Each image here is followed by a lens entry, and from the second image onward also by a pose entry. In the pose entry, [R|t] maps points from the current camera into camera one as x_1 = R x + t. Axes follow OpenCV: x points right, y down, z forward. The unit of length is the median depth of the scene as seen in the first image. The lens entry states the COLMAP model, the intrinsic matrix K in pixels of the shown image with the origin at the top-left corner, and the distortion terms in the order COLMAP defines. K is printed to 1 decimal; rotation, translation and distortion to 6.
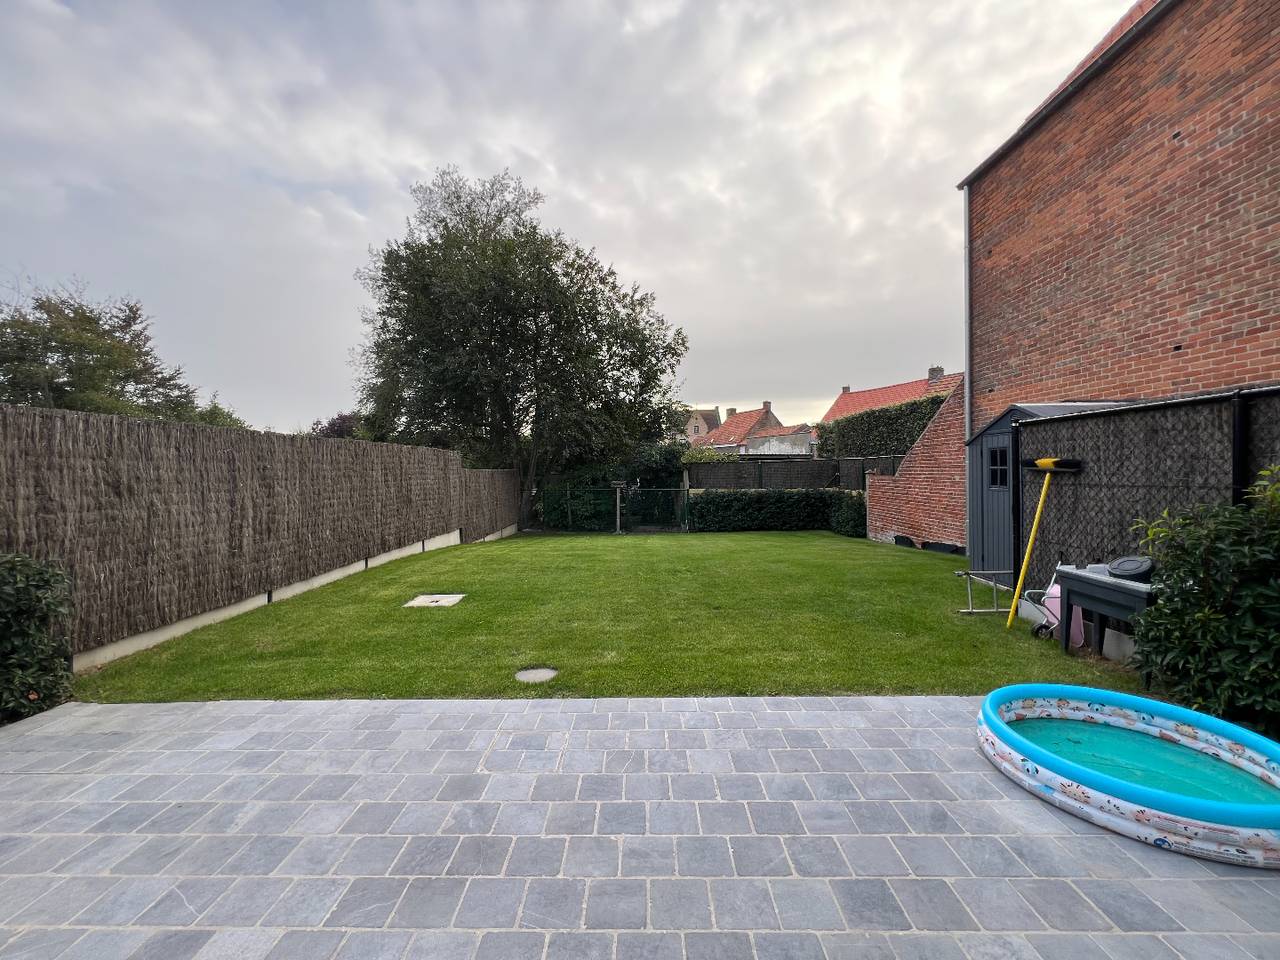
lens RADIAL K [[508.7, 0, 636.9], [0, 508.7, 477.3], [0, 0, 1]] dist [-0.000141, -0.000522]
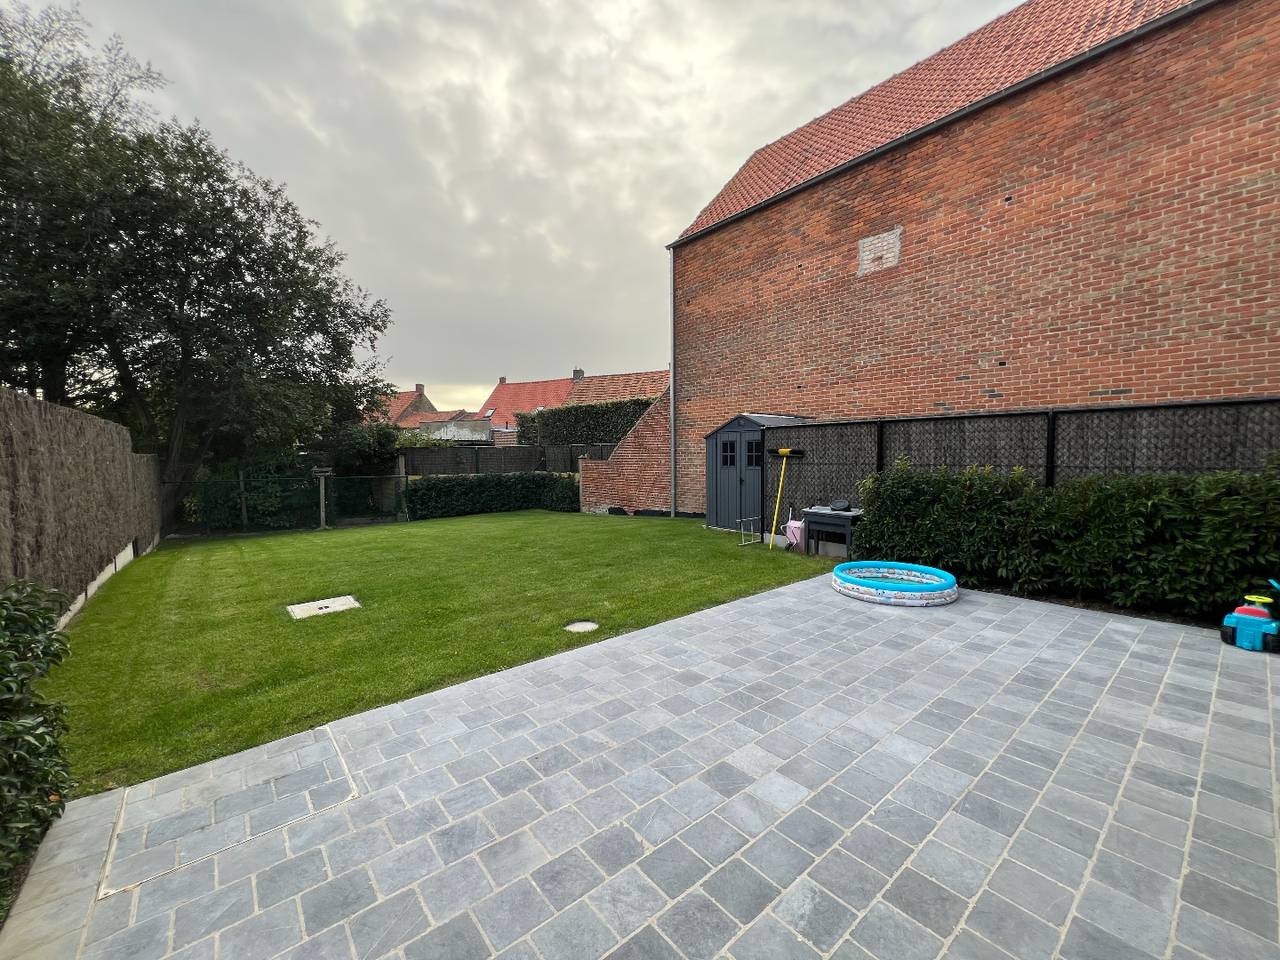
lens RADIAL K [[508.7, 0, 636.3], [0, 508.7, 477.0], [0, 0, 1]] dist [-0.000141, -0.000522]
pose [[0.761151, -0.025665, 0.648067, -0.579371], [0.007412, 0.999496, 0.030877, 0.001092], [-0.648532, -0.018699, 0.760957, 0.010493]]
